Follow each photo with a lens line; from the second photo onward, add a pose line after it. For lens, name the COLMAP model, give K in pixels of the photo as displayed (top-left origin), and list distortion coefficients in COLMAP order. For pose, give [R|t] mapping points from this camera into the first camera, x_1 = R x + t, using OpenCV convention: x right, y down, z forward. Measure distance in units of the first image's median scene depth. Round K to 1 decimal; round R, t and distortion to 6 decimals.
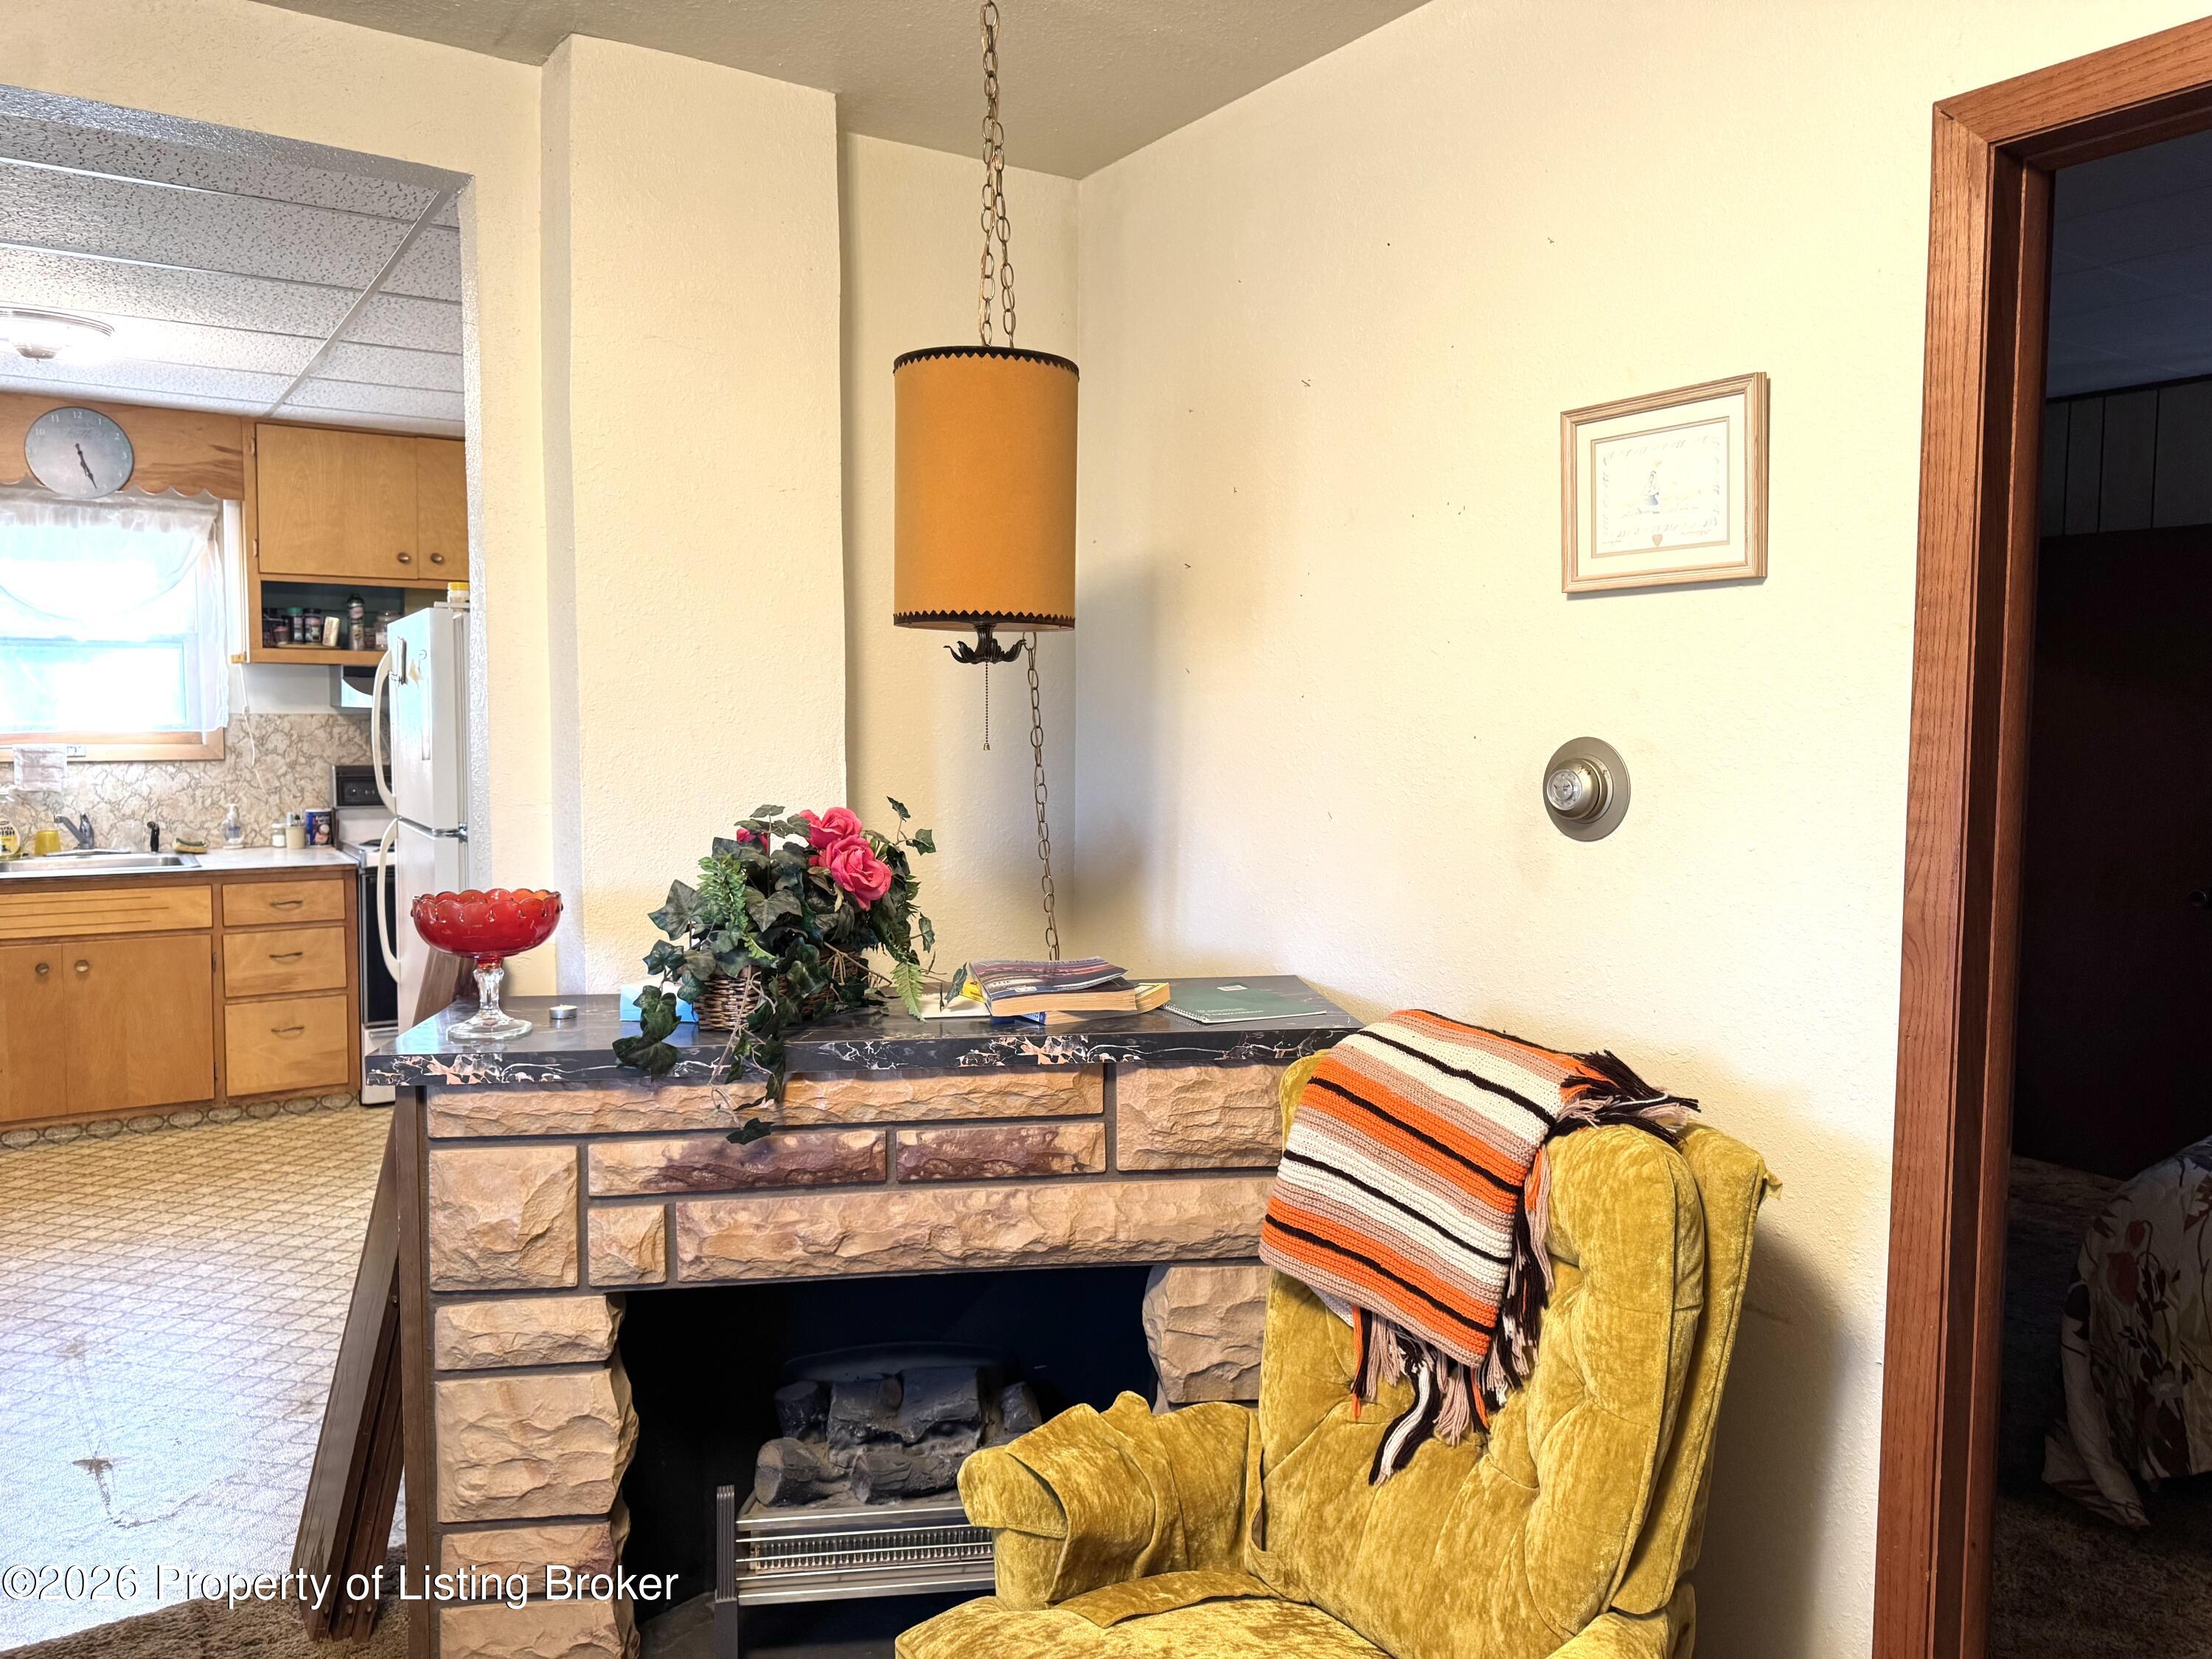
lens RADIAL K [[1540.8, 0, 1091.3], [0, 1540.8, 822.4], [0, 0, 1]] dist [0.094128, -0.131280]
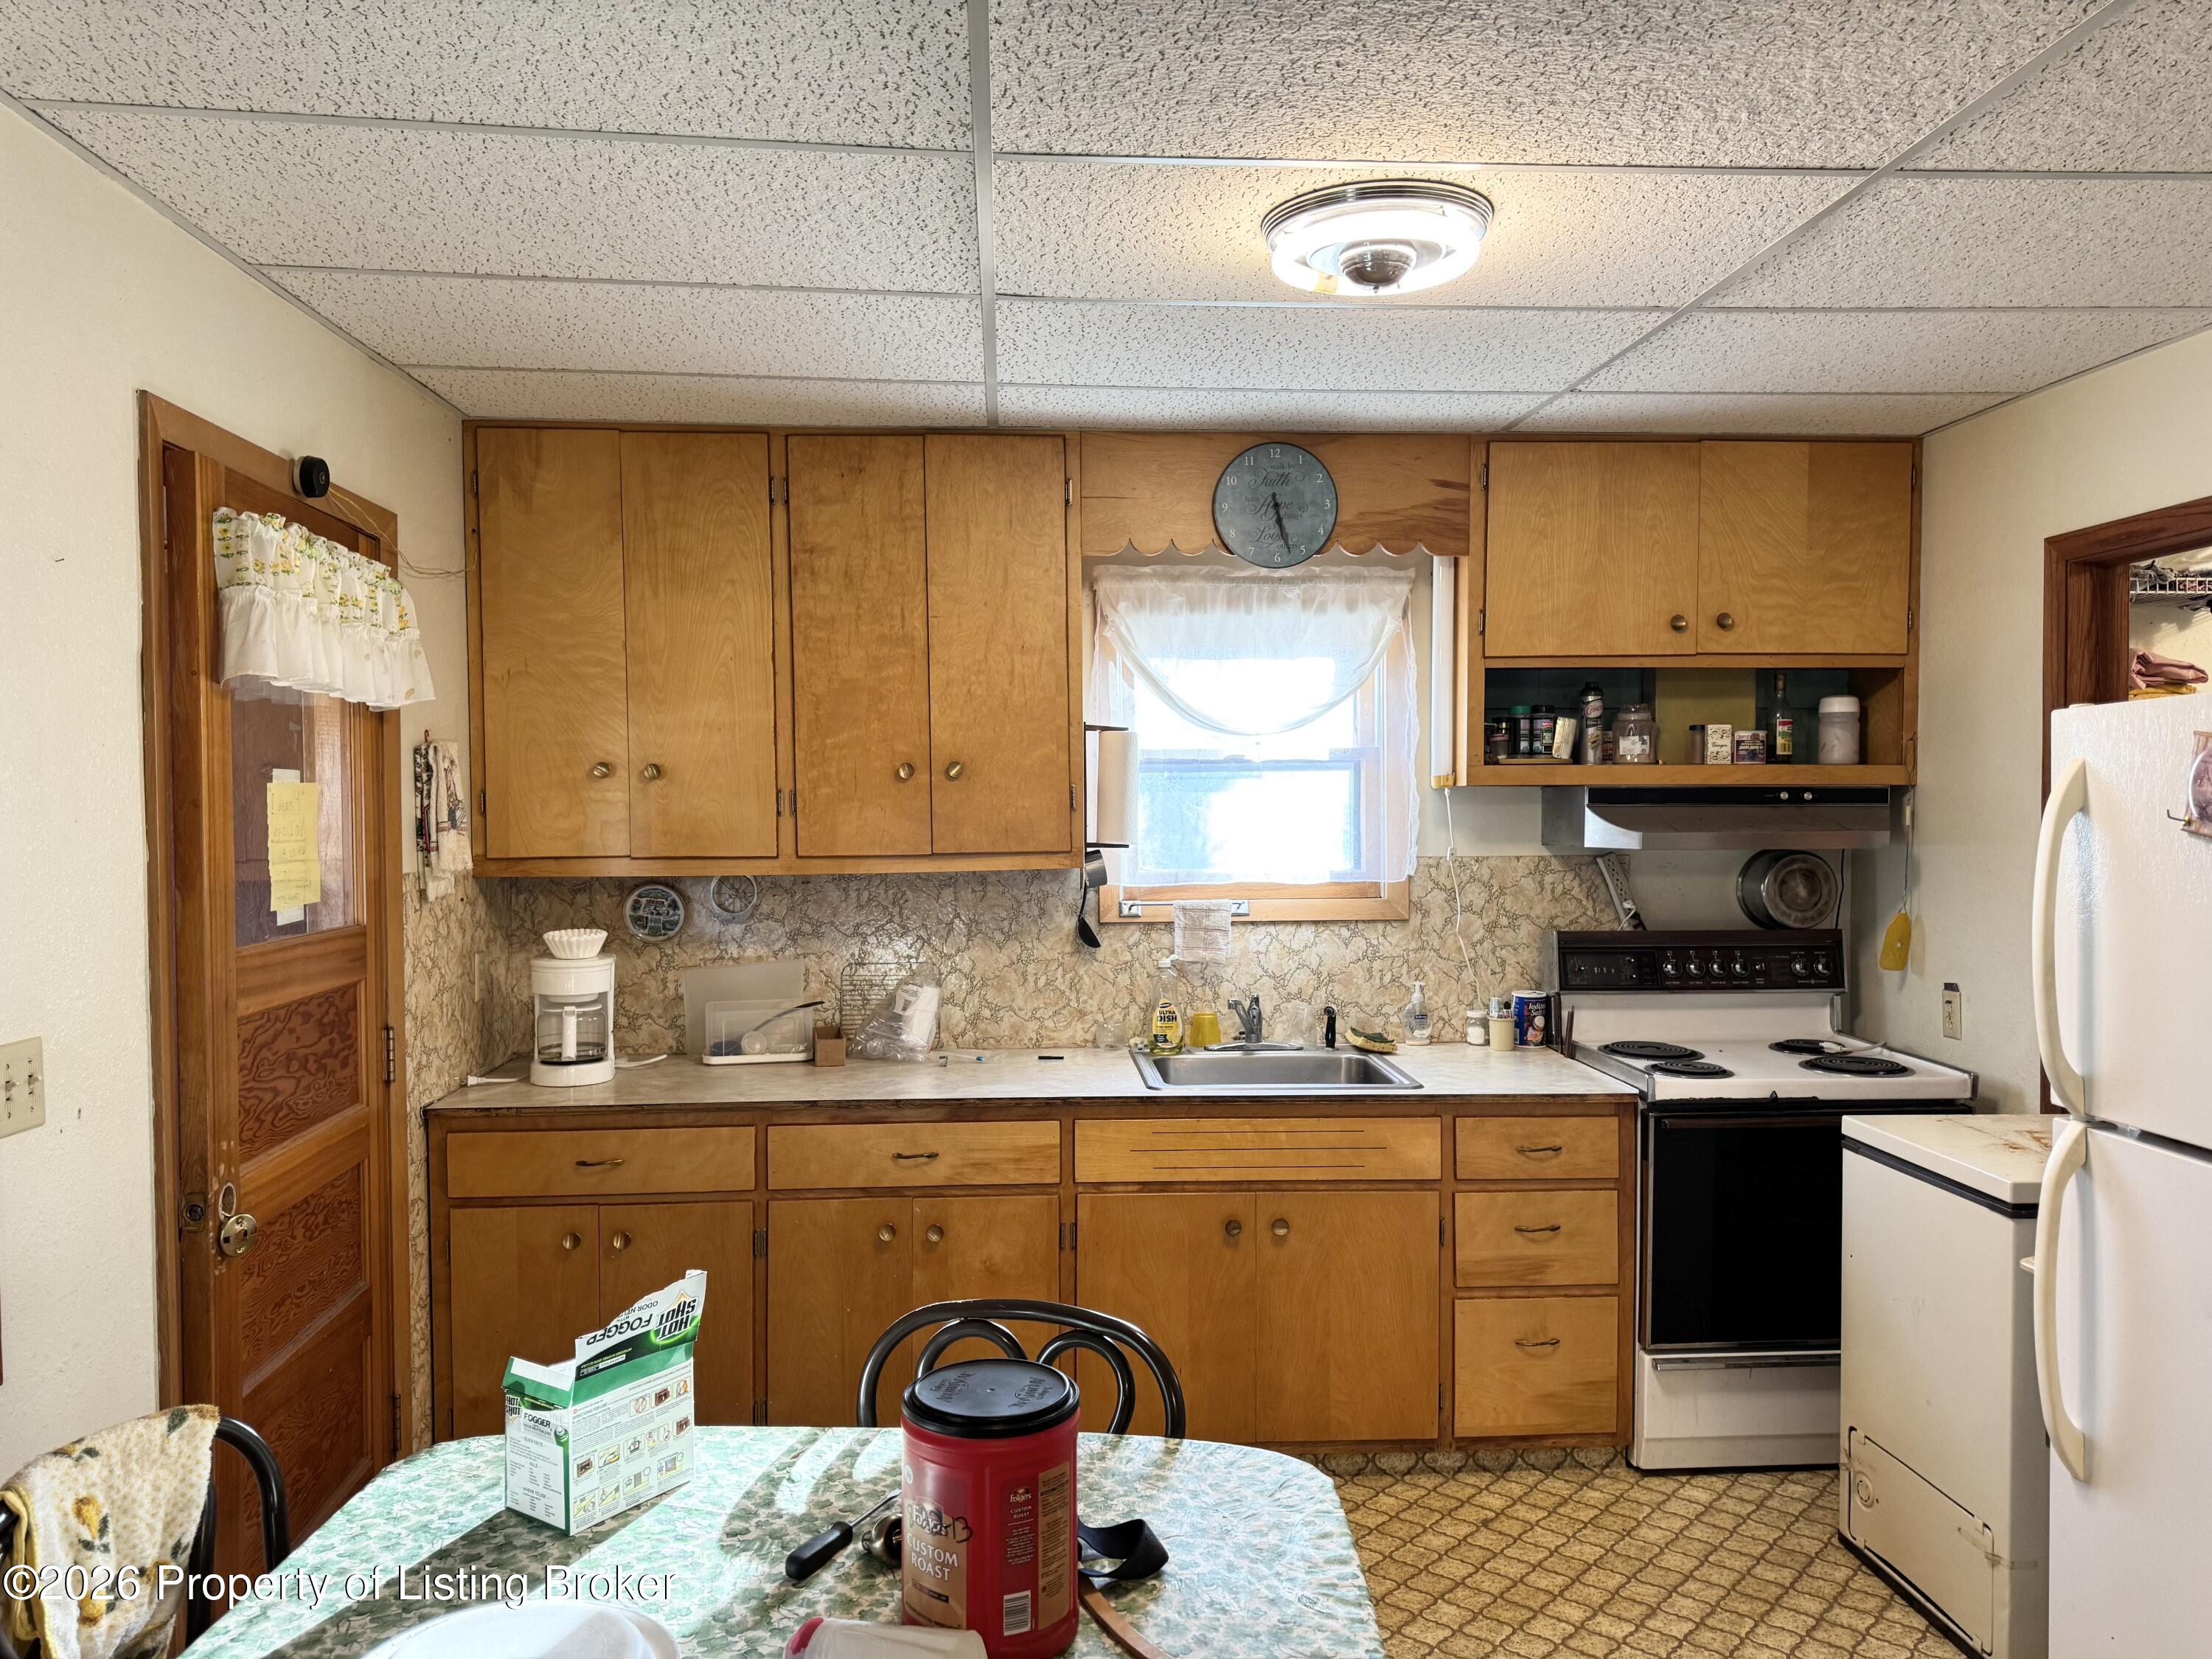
lens RADIAL K [[1541.5, 0, 1104.2], [0, 1541.5, 838.2], [0, 0, 1]] dist [0.139168, -0.265258]
pose [[0.869944, -0.001581, -0.493149, -0.820622], [-0.025477, 0.998515, -0.048144, -0.100939], [0.492493, 0.054446, 0.868612, 0.778800]]
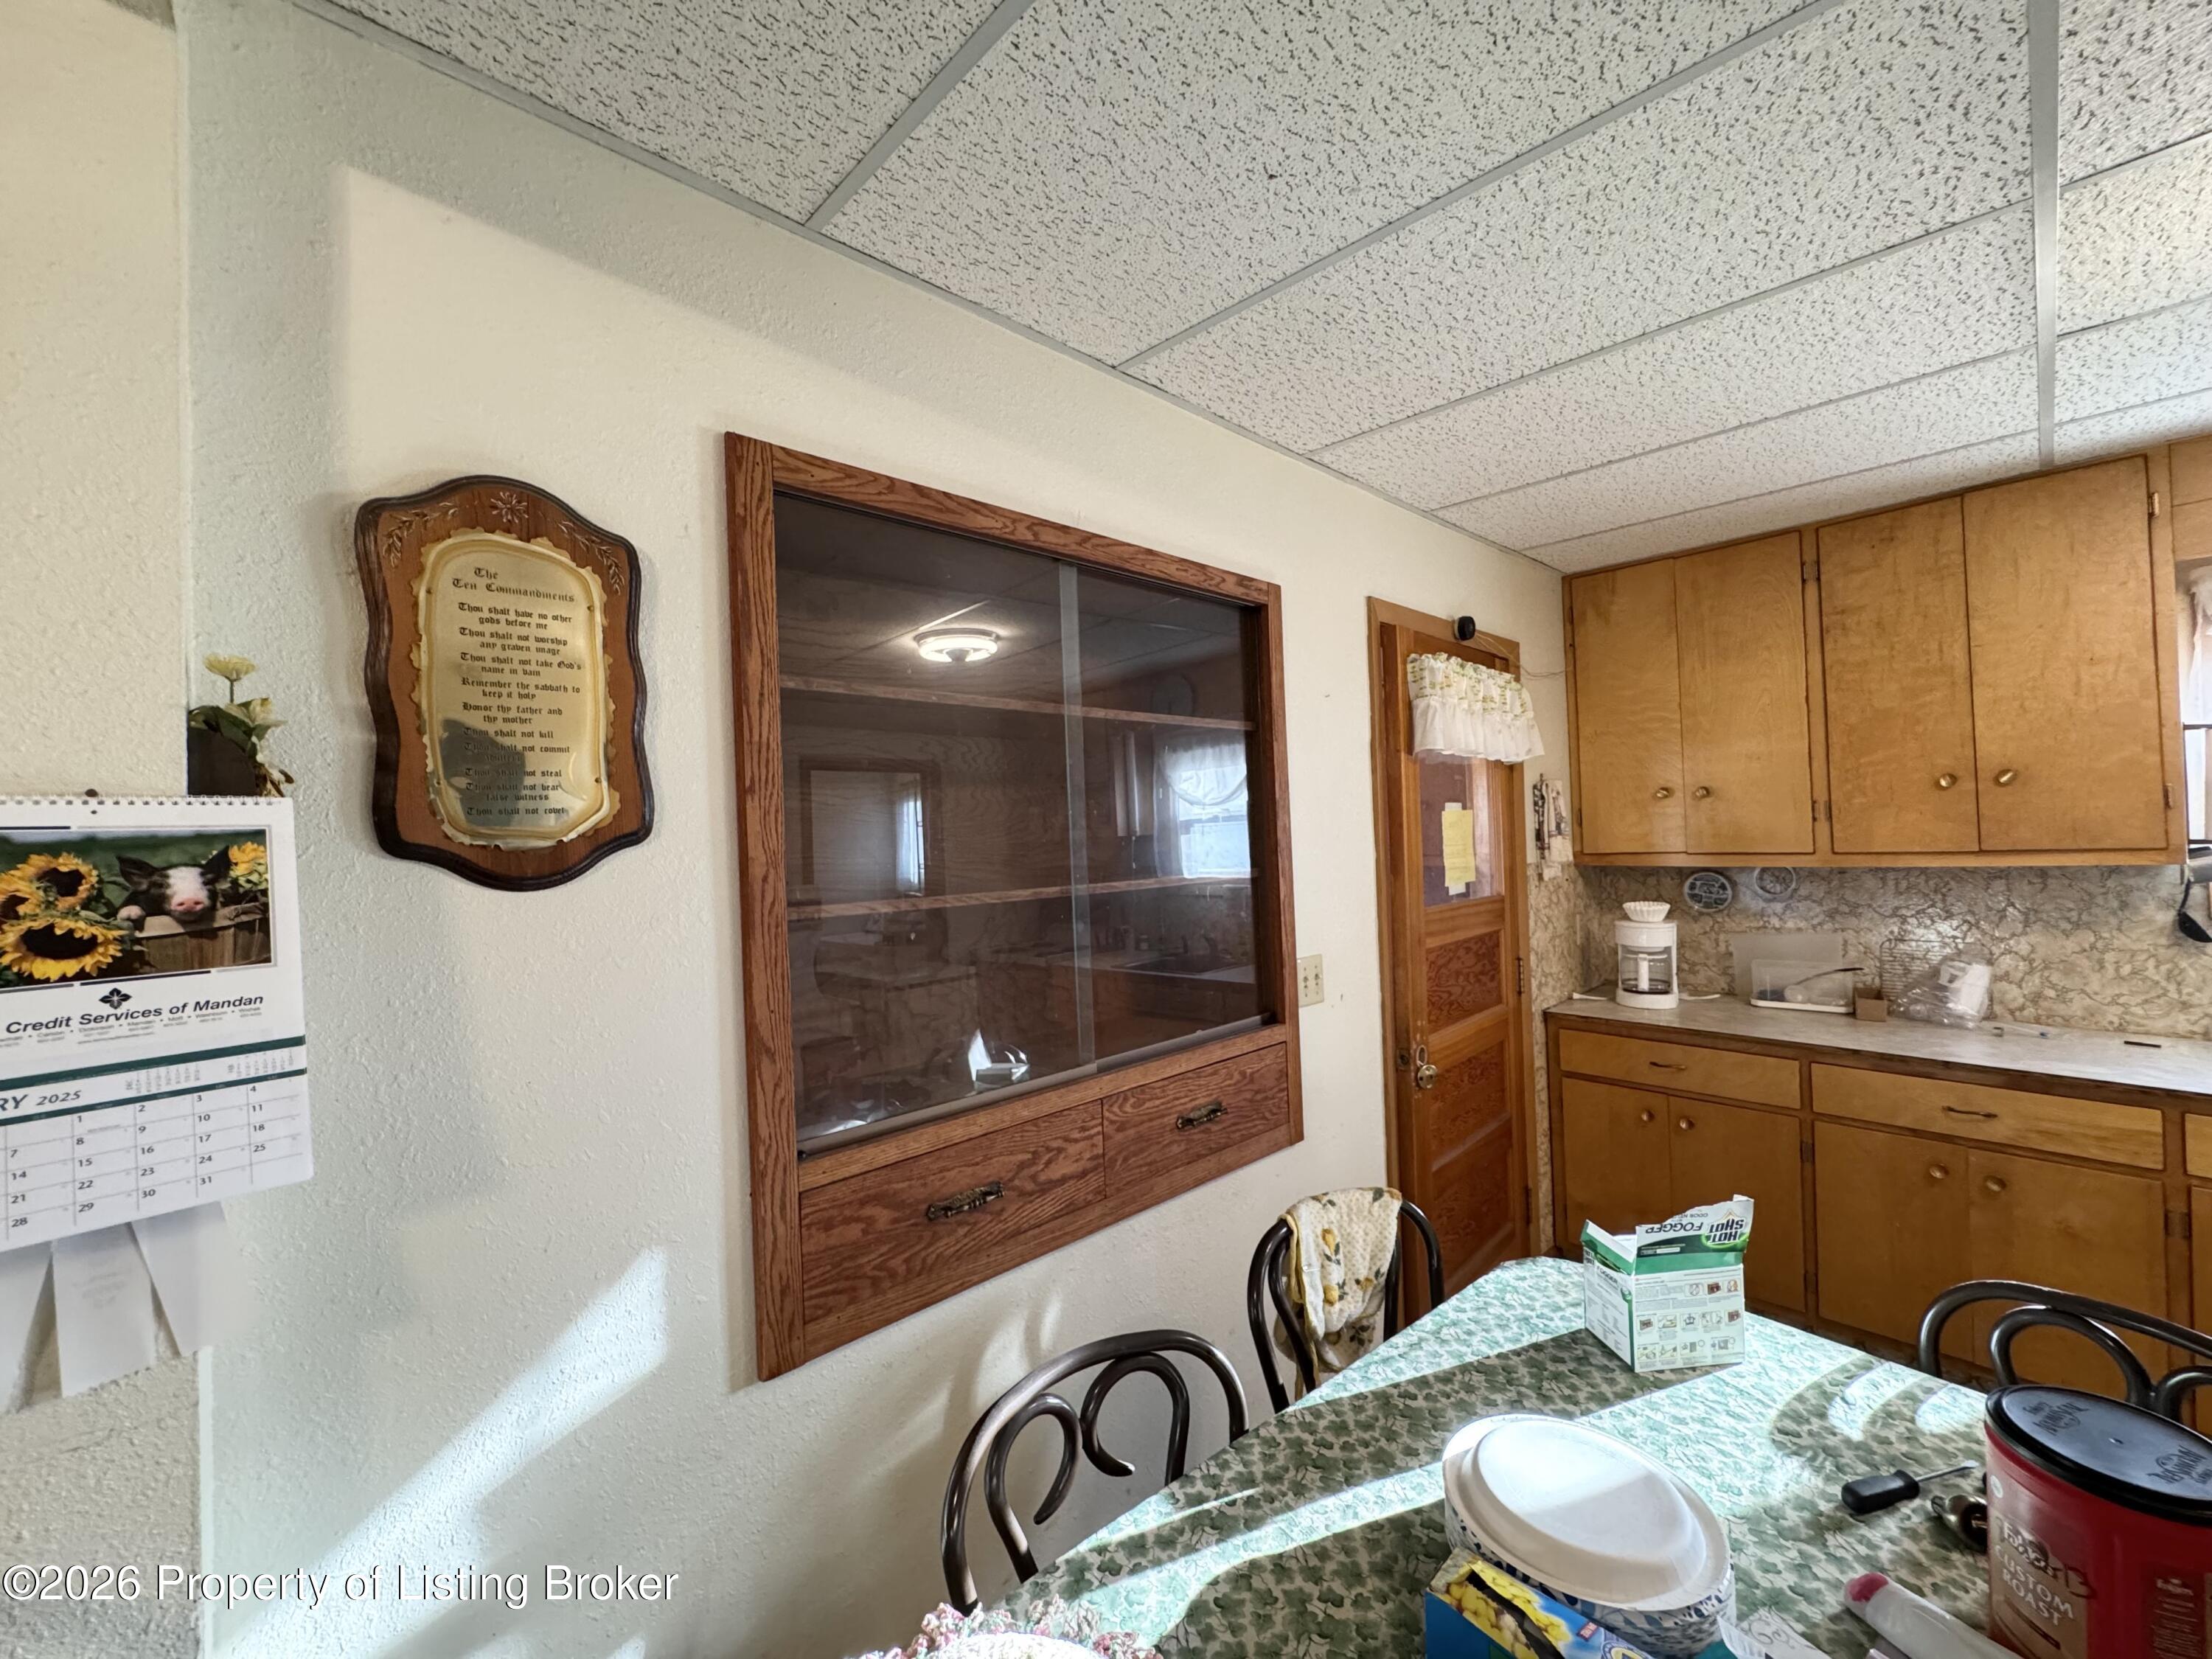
lens RADIAL K [[882.6, 0, 1105.8], [0, 882.6, 827.2], [0, 0, 1]] dist [-0.004622, 0.000739]
pose [[0.168944, -0.018753, -0.985447, -0.906661], [-0.041226, 0.998810, -0.026075, -0.115451], [0.984763, 0.045031, 0.167970, 0.875971]]
